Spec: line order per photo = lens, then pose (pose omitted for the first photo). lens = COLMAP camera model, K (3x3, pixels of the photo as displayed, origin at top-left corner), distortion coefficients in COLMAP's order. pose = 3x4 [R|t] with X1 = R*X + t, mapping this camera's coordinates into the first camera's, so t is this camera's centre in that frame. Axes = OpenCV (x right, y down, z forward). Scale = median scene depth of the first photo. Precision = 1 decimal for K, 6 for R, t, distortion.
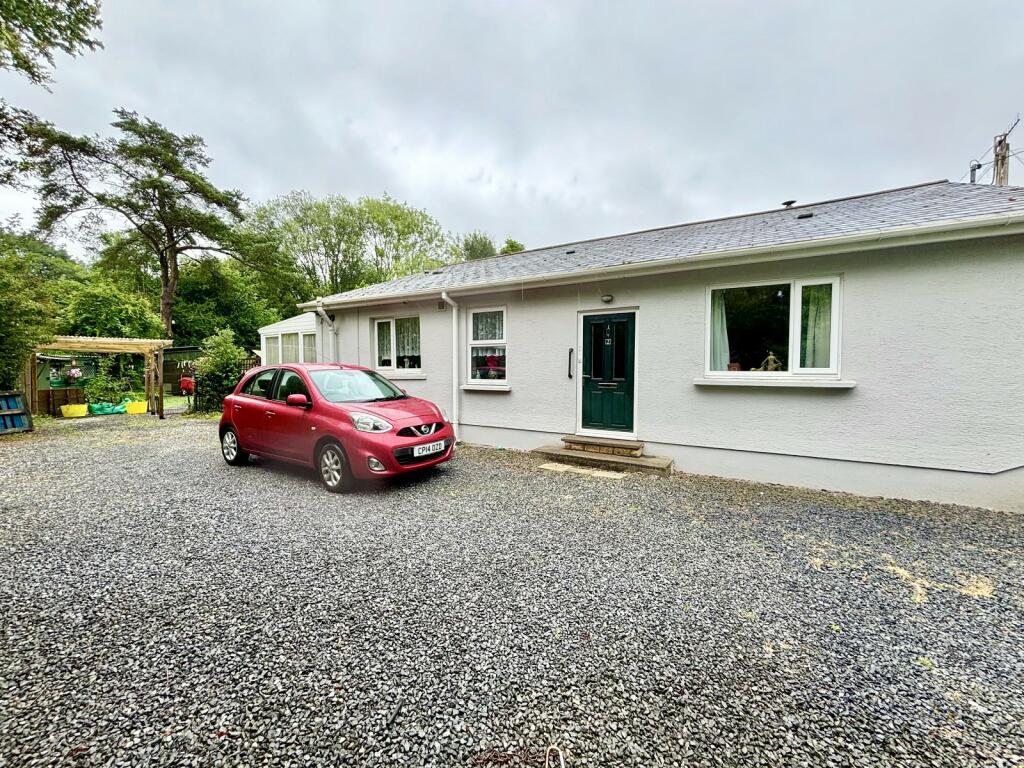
lens RADIAL K [[413.6, 0, 507.5], [0, 413.6, 384.2], [0, 0, 1]] dist [-0.003084, -0.000103]
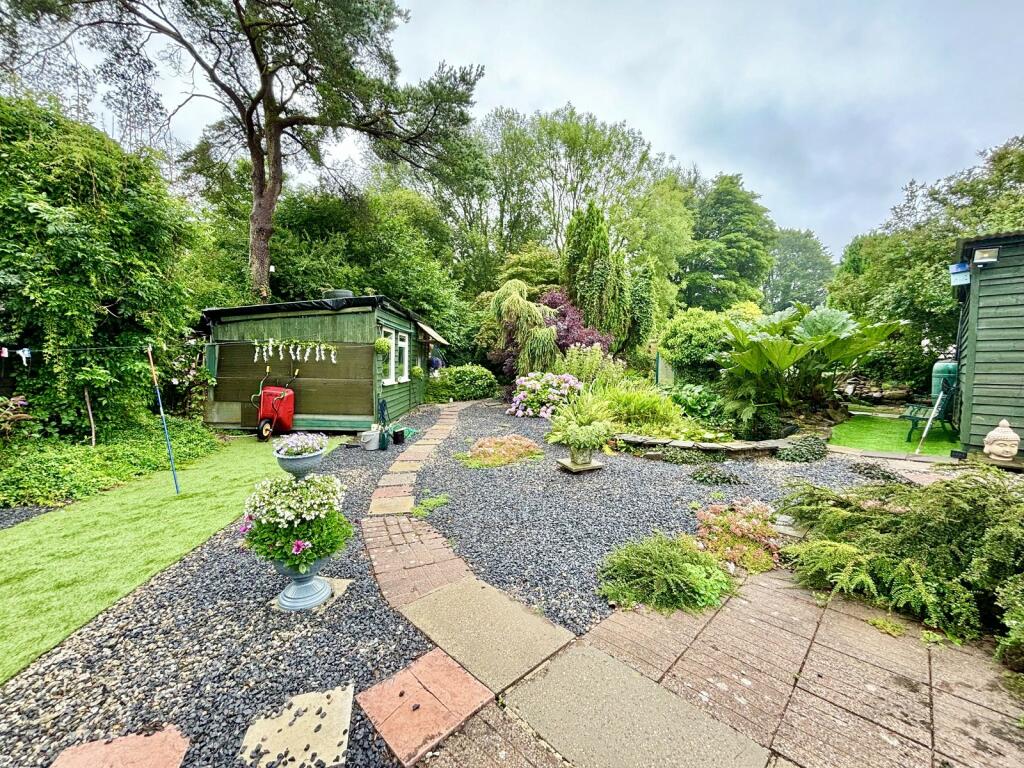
lens RADIAL K [[414.7, 0, 512.0], [0, 414.7, 384.0], [0, 0, 1]] dist [-0.002170, 0.000215]
pose [[0.972362, 0.022266, -0.232416, -0.409034], [-0.019783, 0.999720, 0.013007, -0.023315], [0.232640, -0.008050, 0.972530, 0.581705]]
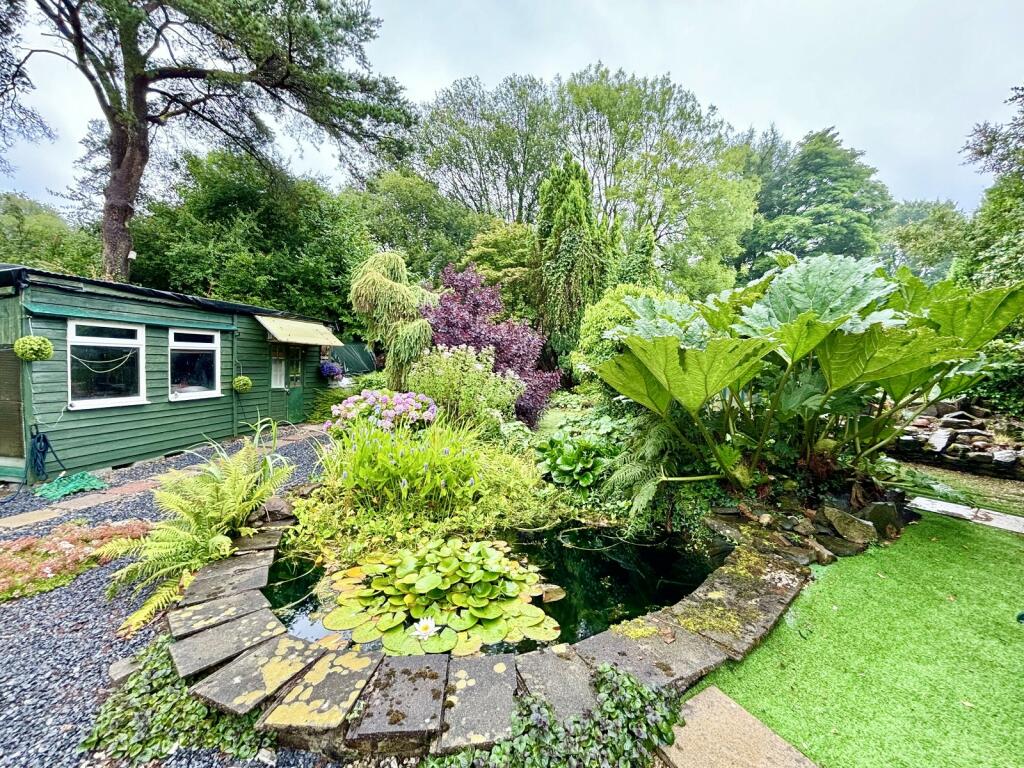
lens RADIAL K [[413.6, 0, 507.5], [0, 413.6, 384.2], [0, 0, 1]] dist [-0.003084, -0.000103]
pose [[0.904612, 0.041173, -0.424242, -0.283519], [-0.037436, 0.999152, 0.017146, -0.041570], [0.424589, 0.000371, 0.905386, 0.790416]]
